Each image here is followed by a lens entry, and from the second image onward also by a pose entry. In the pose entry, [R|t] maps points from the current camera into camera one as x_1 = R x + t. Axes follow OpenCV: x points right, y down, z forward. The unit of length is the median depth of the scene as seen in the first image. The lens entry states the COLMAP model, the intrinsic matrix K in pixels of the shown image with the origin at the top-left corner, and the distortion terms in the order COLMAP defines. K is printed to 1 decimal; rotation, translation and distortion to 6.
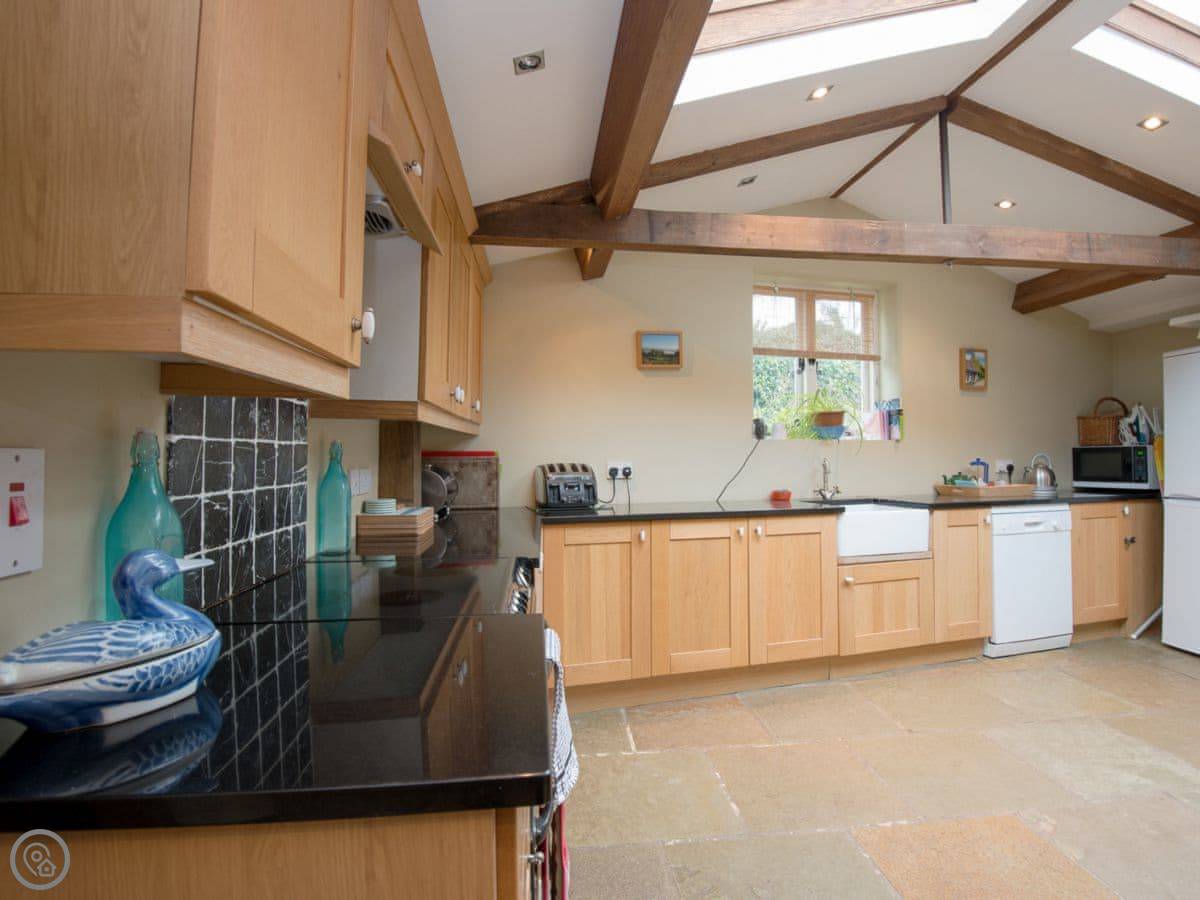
lens RADIAL K [[629.6, 0, 600.0], [0, 629.6, 450.0], [0, 0, 1]] dist [0.001261, -0.032454]
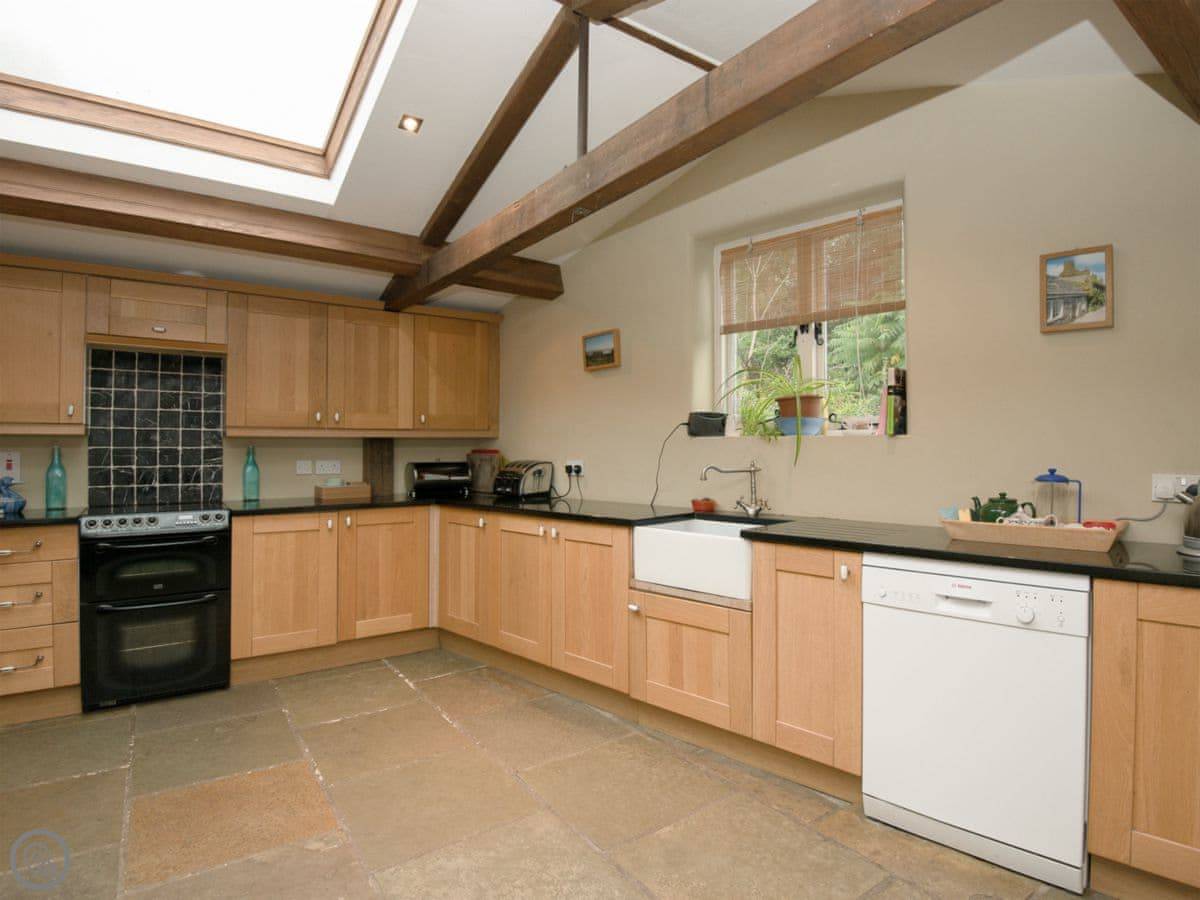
lens RADIAL K [[629.6, 0, 600.0], [0, 629.6, 450.0], [0, 0, 1]] dist [0.001261, -0.032454]
pose [[0.497224, 0.006596, -0.867597, 1.001131], [0.002304, 0.999958, 0.008923, -0.008394], [0.867619, -0.006435, 0.497188, 0.506174]]
